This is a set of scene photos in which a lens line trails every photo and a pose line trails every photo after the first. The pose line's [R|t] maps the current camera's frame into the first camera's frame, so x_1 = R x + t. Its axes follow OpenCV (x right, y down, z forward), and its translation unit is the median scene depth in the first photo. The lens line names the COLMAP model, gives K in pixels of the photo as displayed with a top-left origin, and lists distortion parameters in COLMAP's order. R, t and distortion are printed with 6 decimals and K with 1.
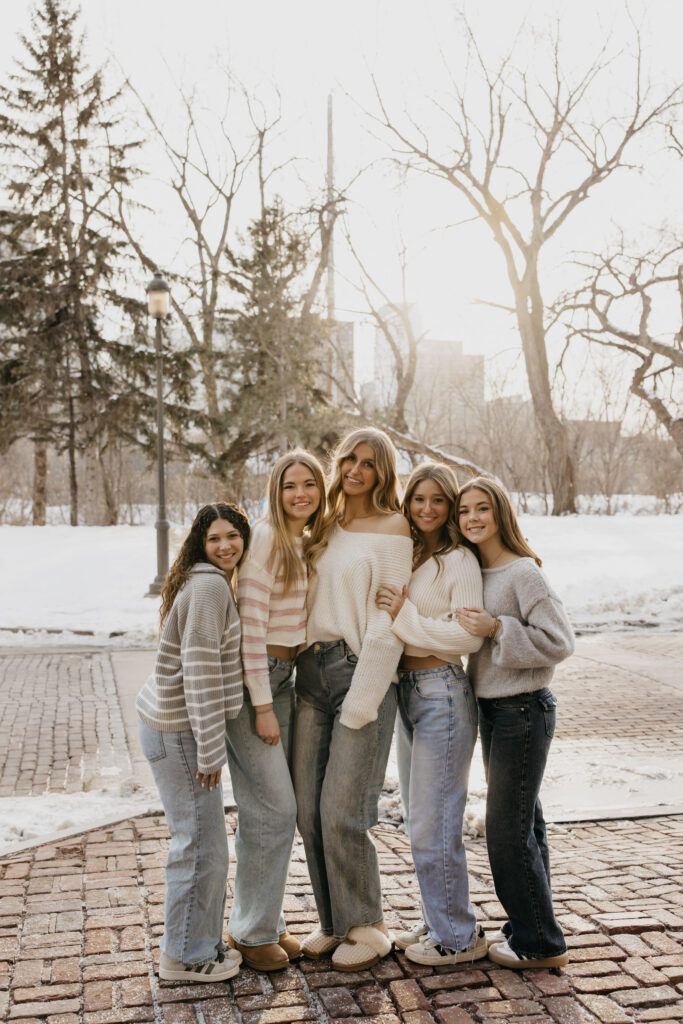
lens RADIAL K [[1407.5, 0, 341.5], [0, 1407.5, 512.0], [0, 0, 1]] dist [0.029862, -0.302734]
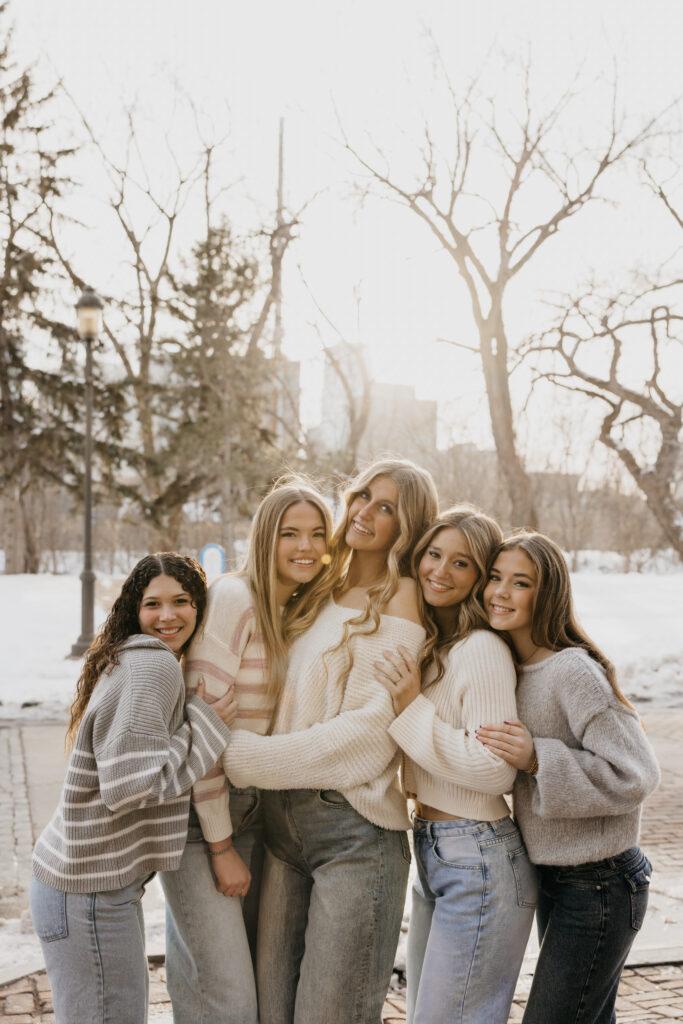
lens RADIAL K [[1253.2, 0, 341.8], [0, 1253.2, 531.0], [0, 0, 1]] dist [-0.006734, 0.030627]
pose [[0.997444, 0.020448, 0.068457, -0.021186], [-0.018853, 0.999537, -0.023865, -0.002796], [-0.068913, 0.022513, 0.997369, 0.189293]]
